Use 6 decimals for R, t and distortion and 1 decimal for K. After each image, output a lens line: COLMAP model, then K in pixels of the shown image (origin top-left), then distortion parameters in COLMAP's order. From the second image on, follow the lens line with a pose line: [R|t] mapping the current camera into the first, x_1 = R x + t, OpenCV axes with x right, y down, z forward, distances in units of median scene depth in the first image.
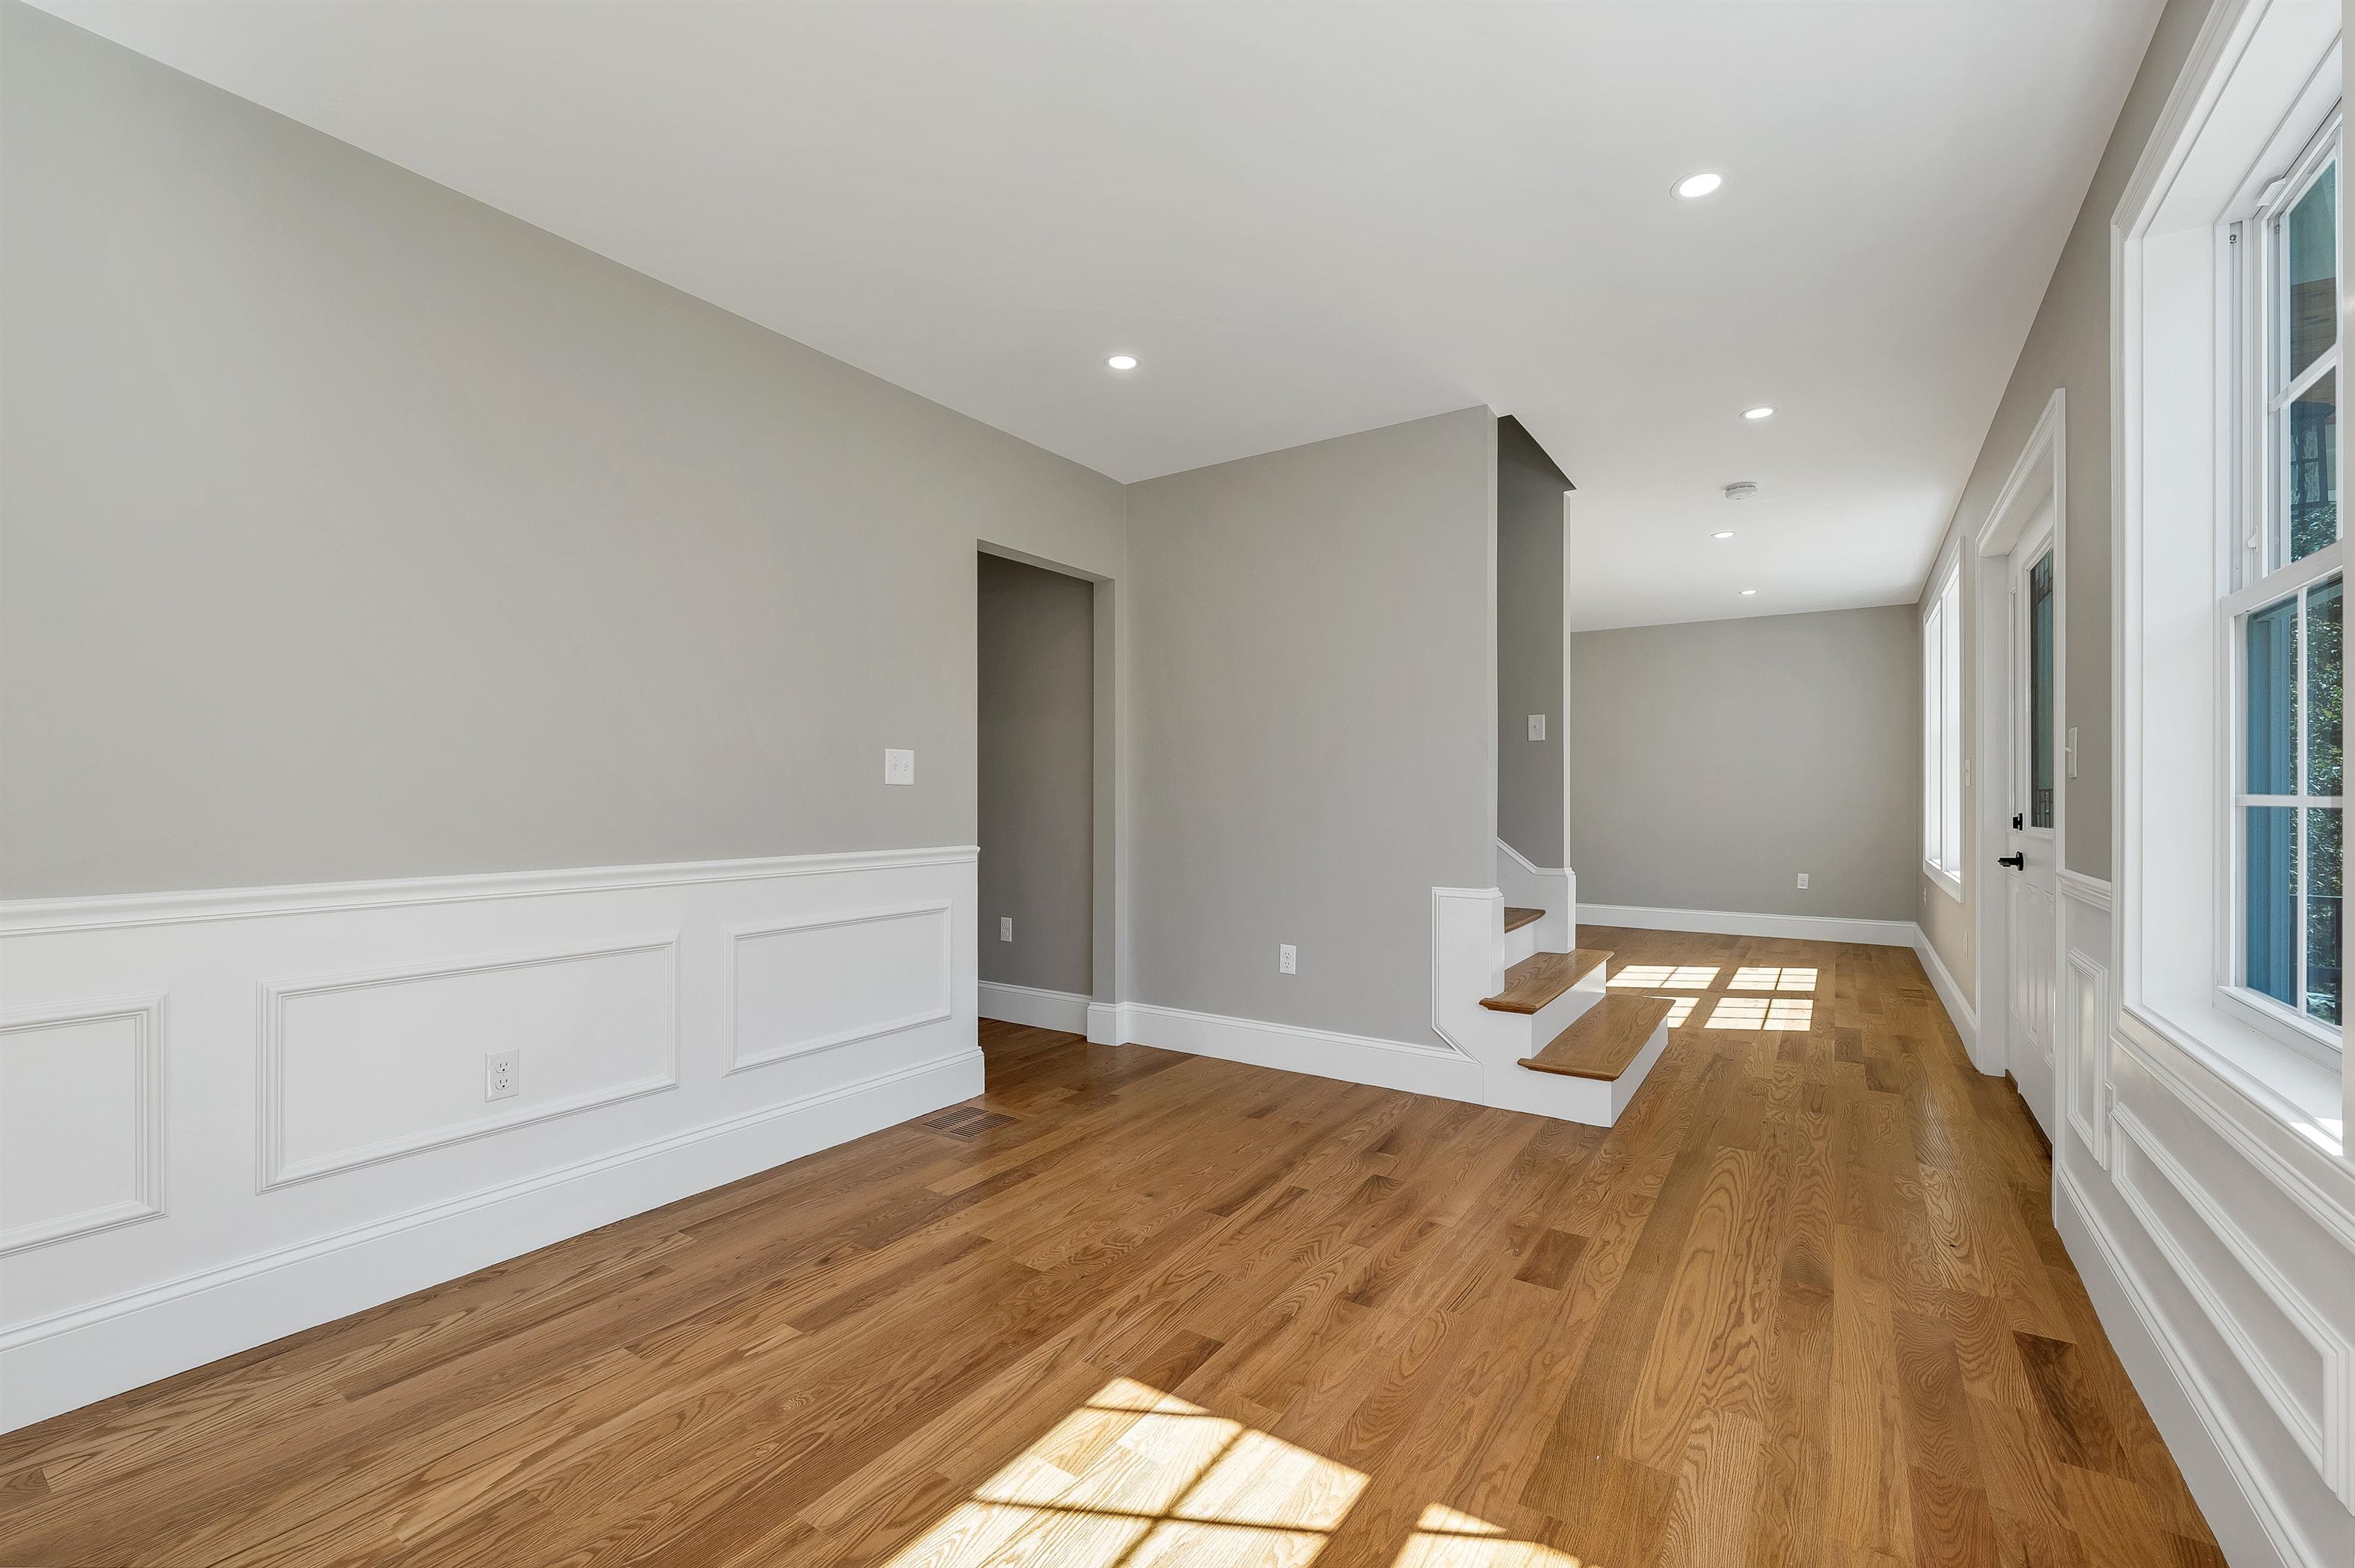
lens RADIAL K [[967.7, 0, 1172.6], [0, 967.7, 793.8], [0, 0, 1]] dist [0.000454, -0.000145]
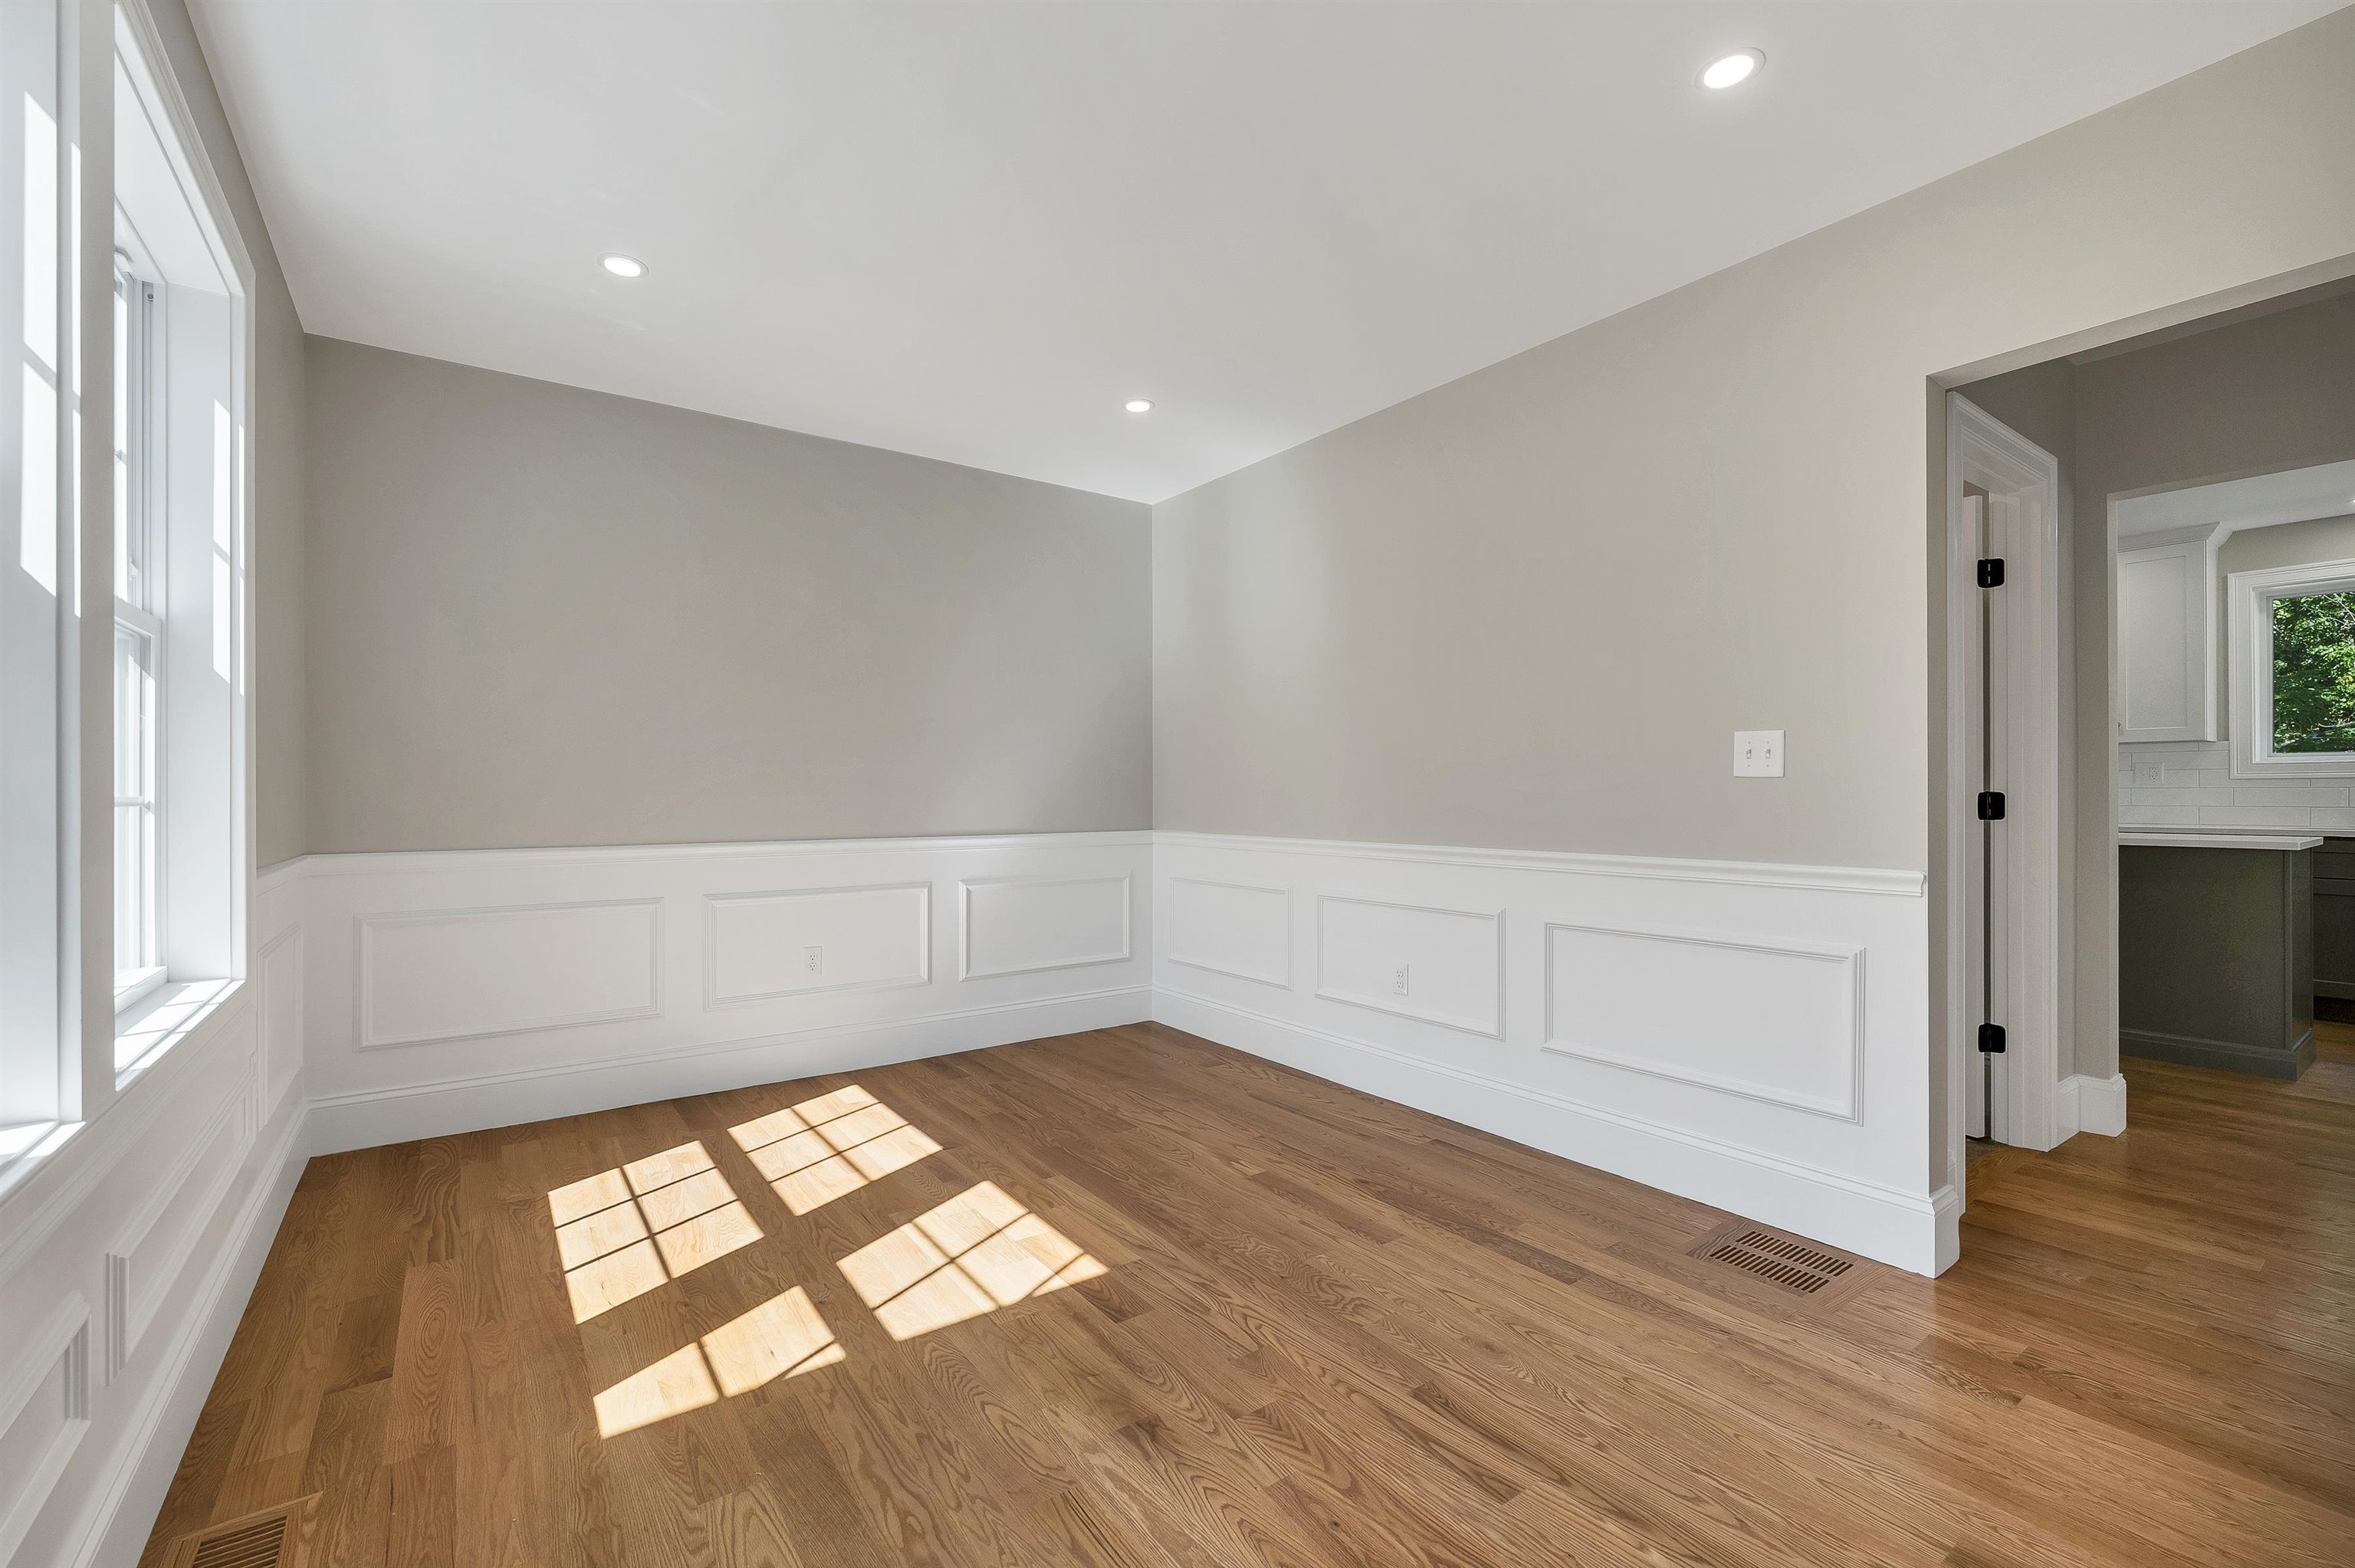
lens RADIAL K [[967.7, 0, 1172.6], [0, 967.7, 793.8], [0, 0, 1]] dist [0.000454, -0.000145]
pose [[-0.332836, -0.000400, -0.942985, 0.965542], [0.006292, 0.999977, -0.002645, 0.004513], [0.942964, -0.006814, -0.332826, 1.341486]]
